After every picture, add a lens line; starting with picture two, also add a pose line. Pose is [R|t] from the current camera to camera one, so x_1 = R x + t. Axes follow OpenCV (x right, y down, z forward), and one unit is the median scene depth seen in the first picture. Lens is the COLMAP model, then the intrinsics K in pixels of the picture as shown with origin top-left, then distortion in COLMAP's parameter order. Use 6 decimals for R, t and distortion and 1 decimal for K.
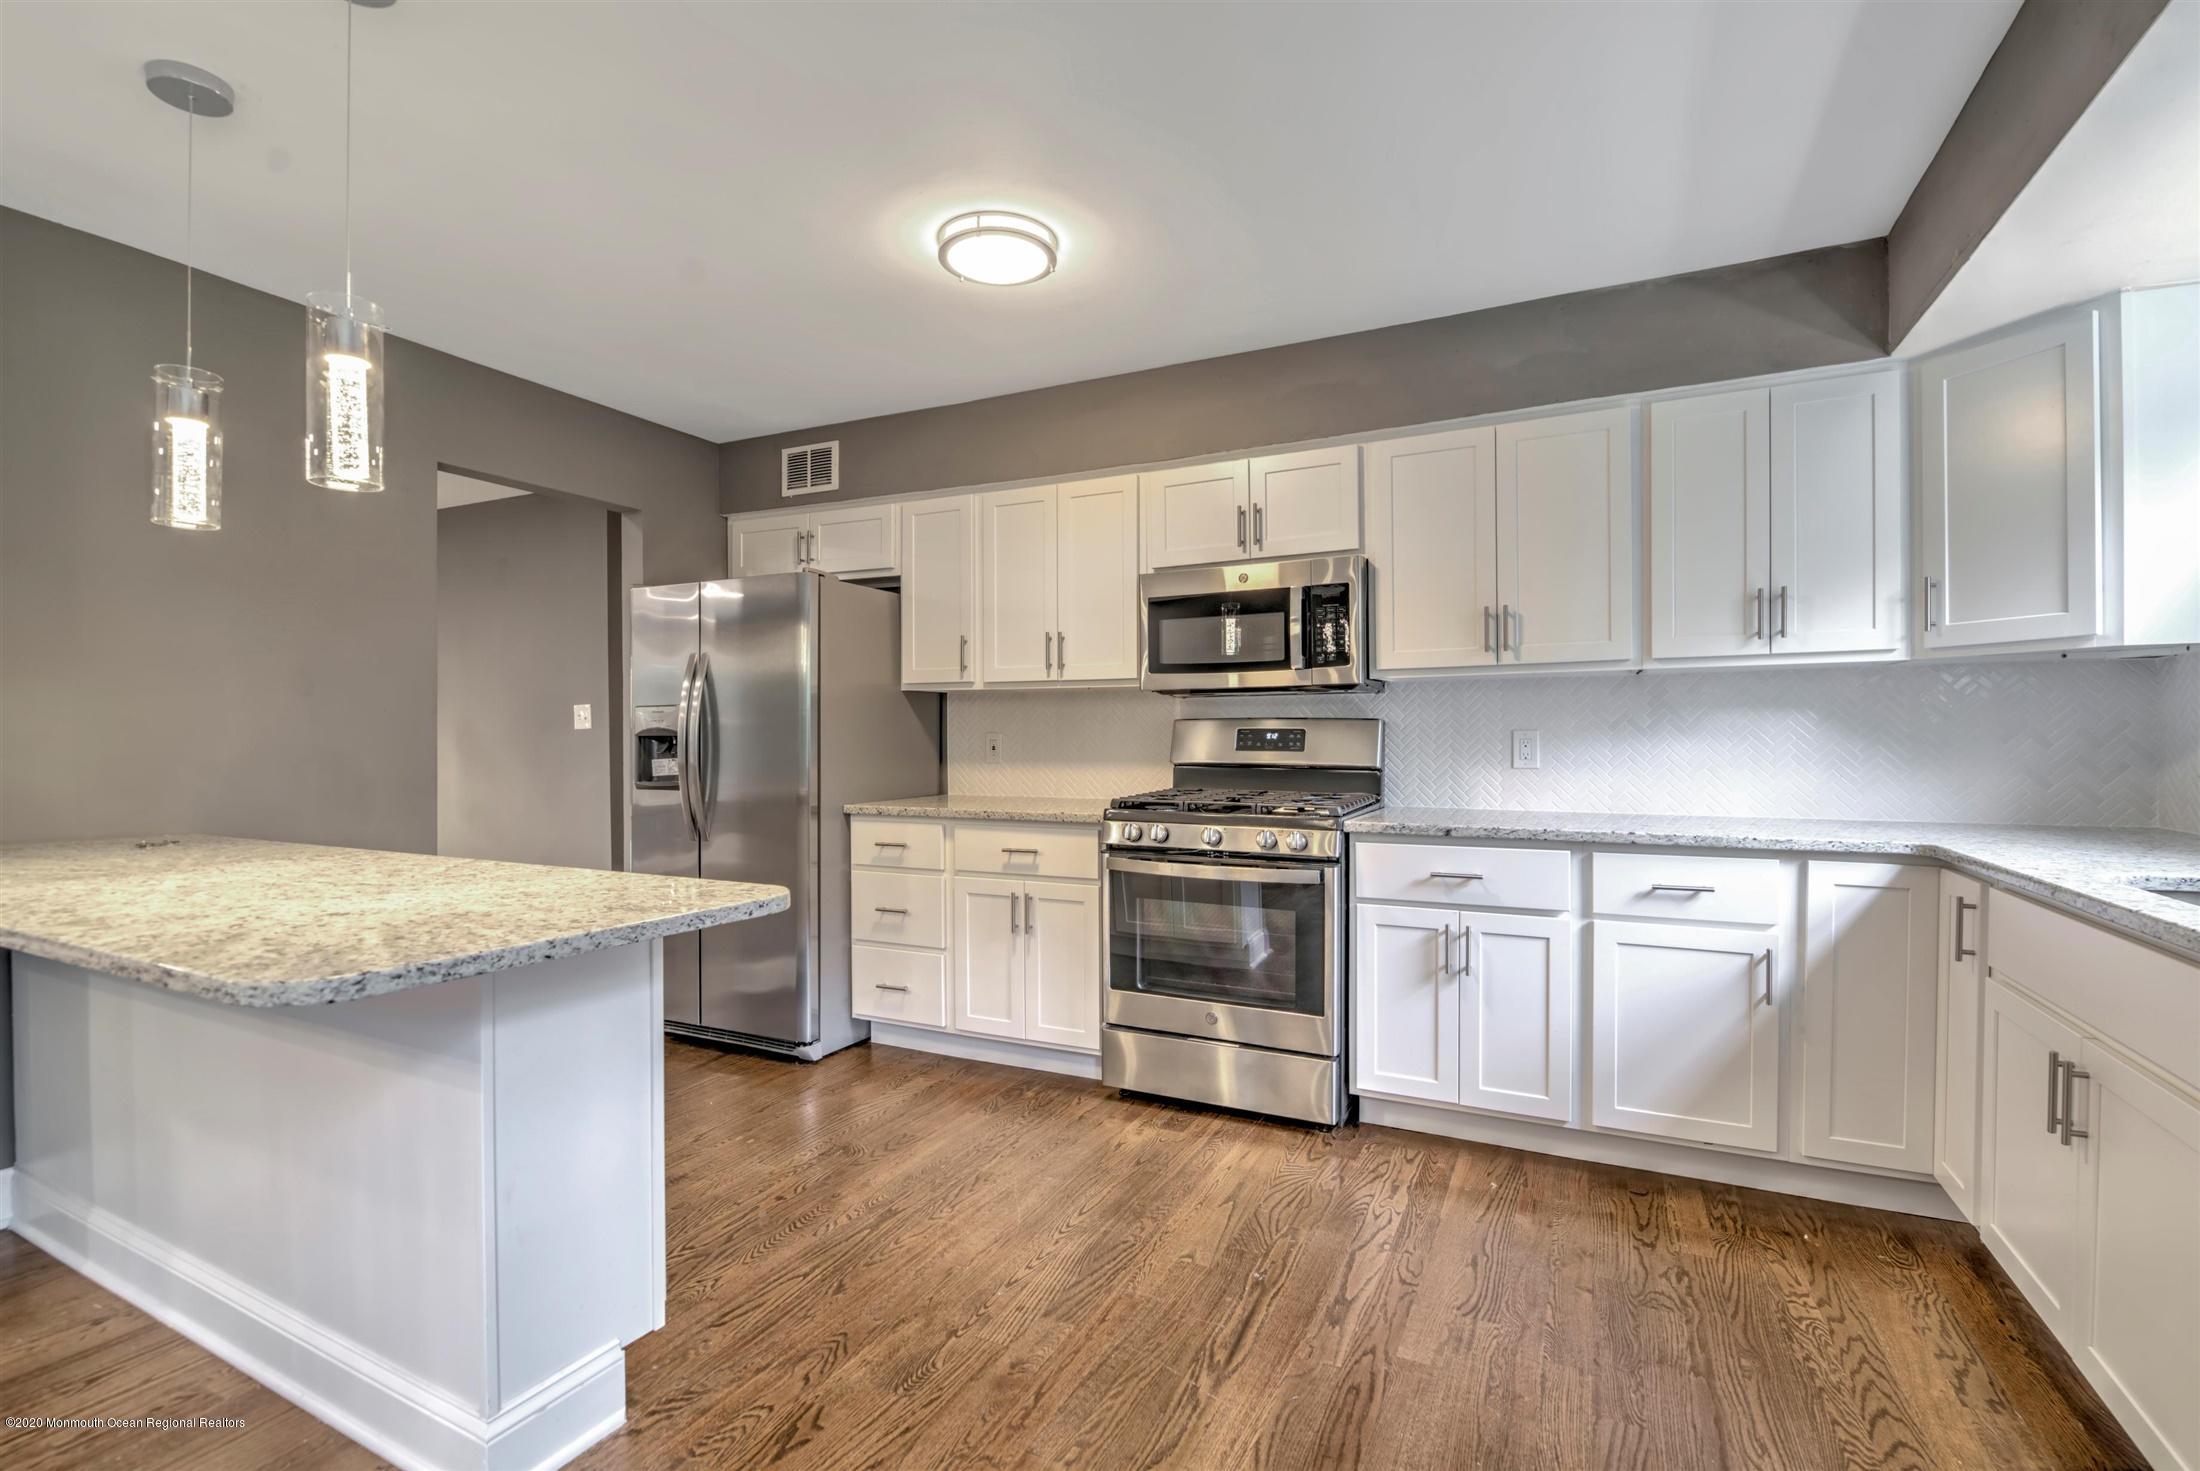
lens RADIAL K [[986.8, 0, 1112.8], [0, 986.8, 744.0], [0, 0, 1]] dist [-0.004293, -0.007093]
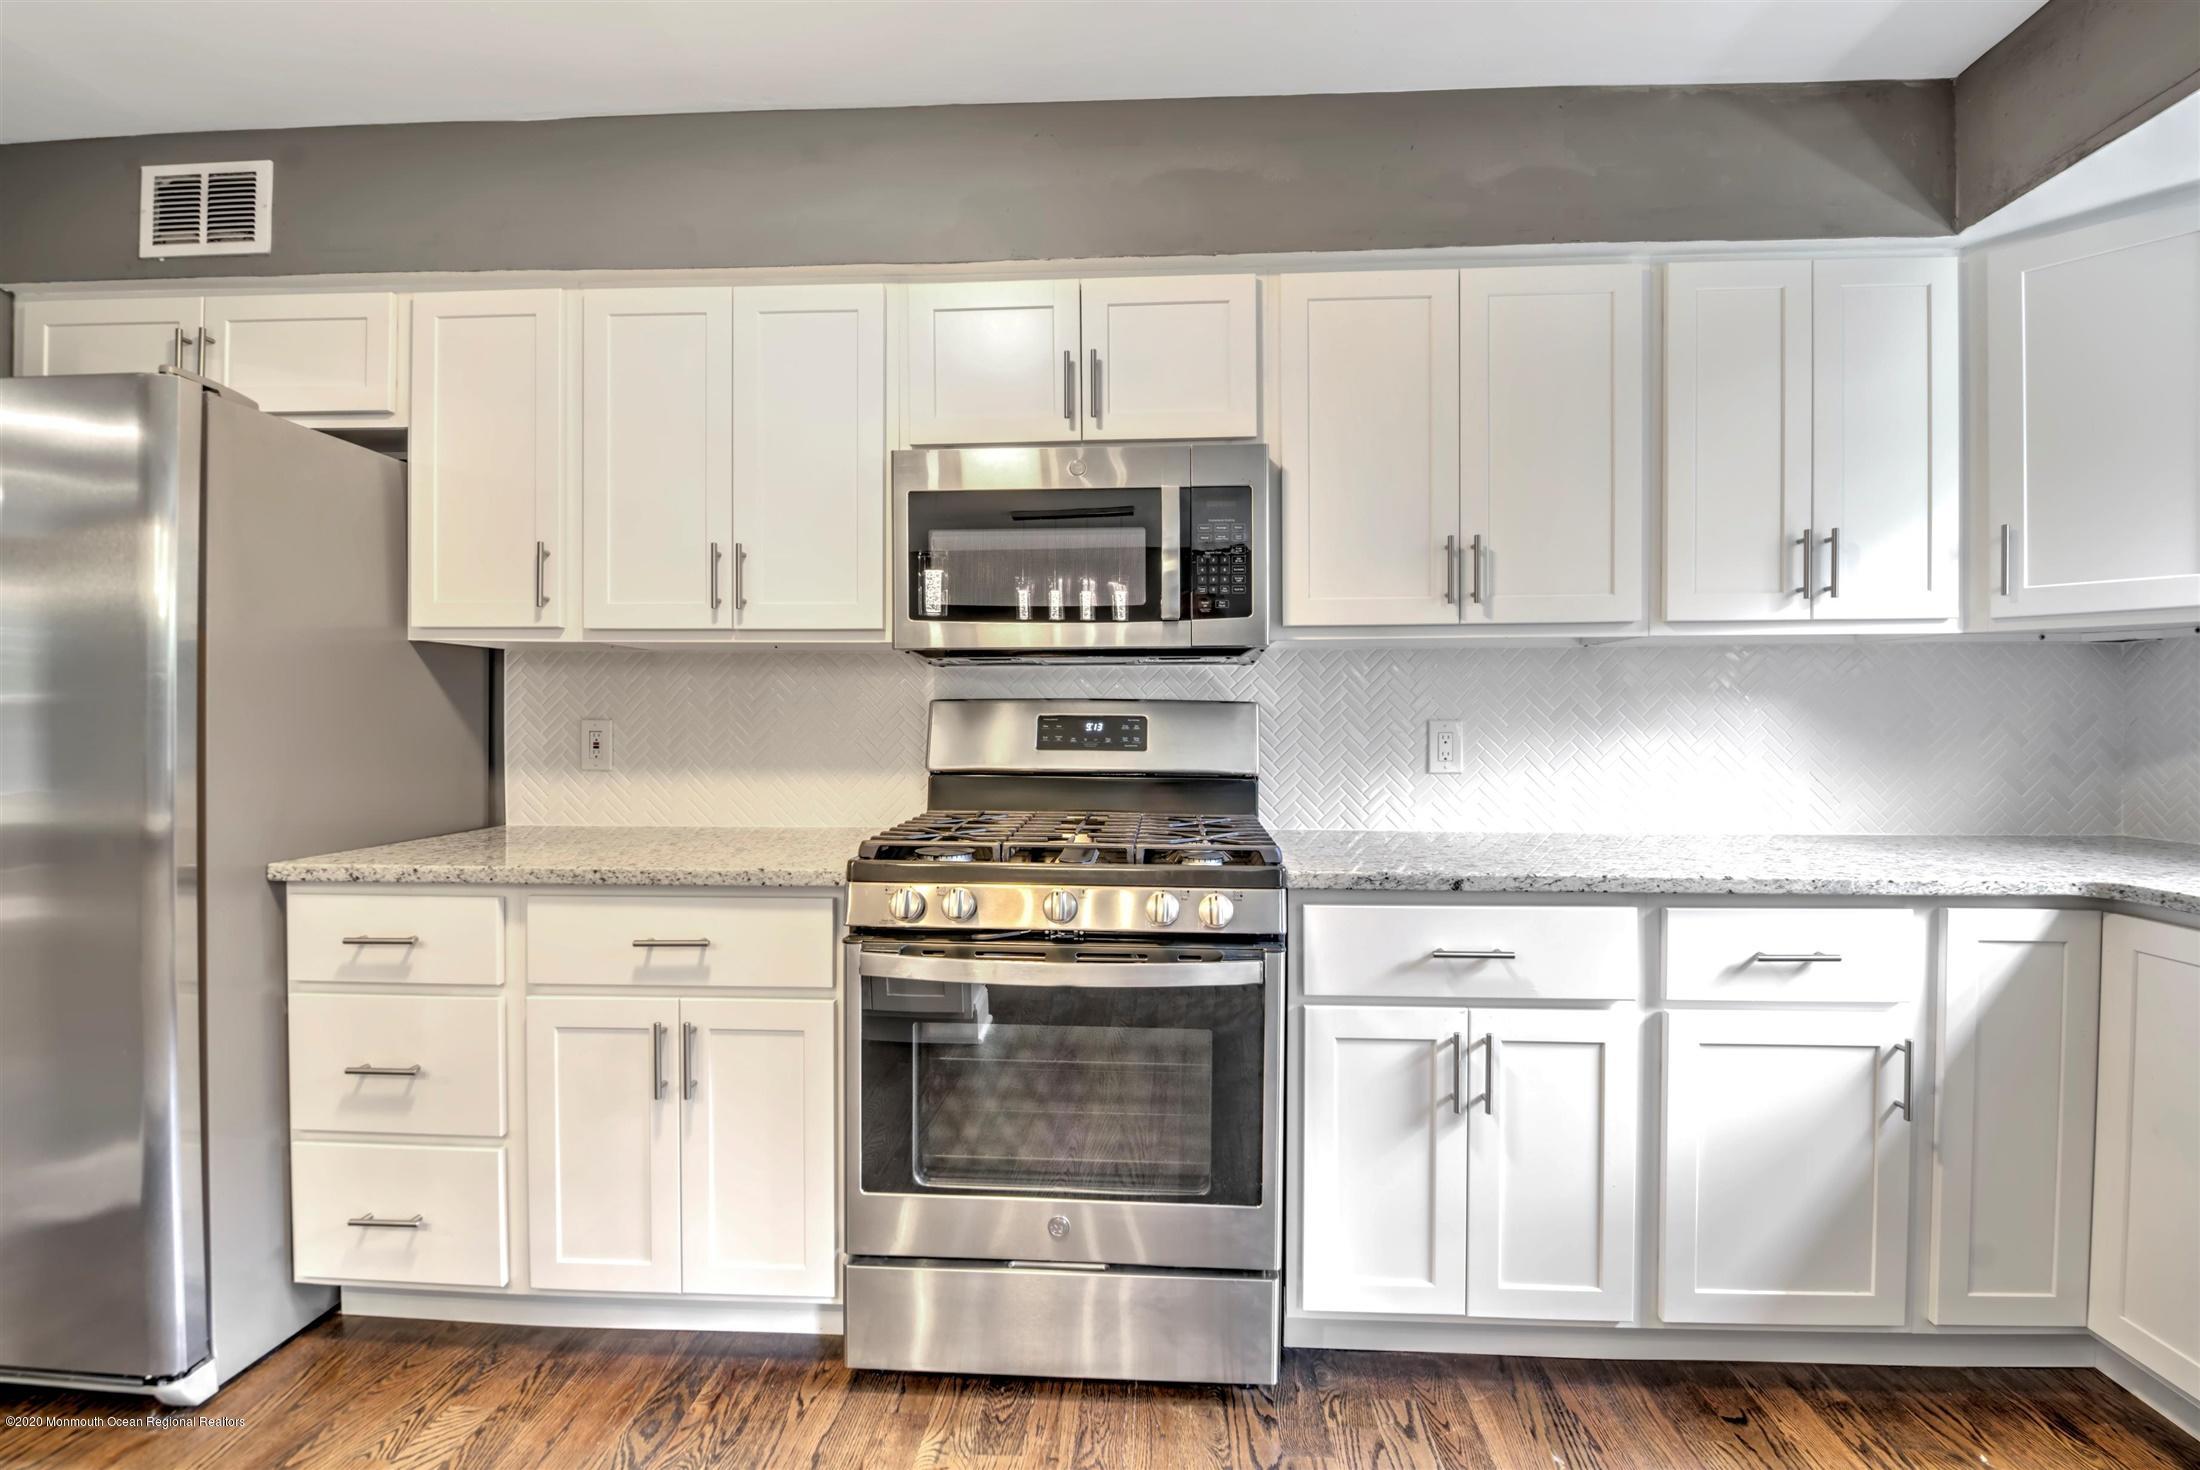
lens RADIAL K [[986.8, 0, 1115.2], [0, 986.8, 732.5], [0, 0, 1]] dist [-0.004293, -0.007093]
pose [[0.919841, 0.001154, 0.392289, -0.091968], [-0.000813, 0.999999, -0.001037, -0.004665], [-0.392290, 0.000635, 0.919841, 0.468428]]
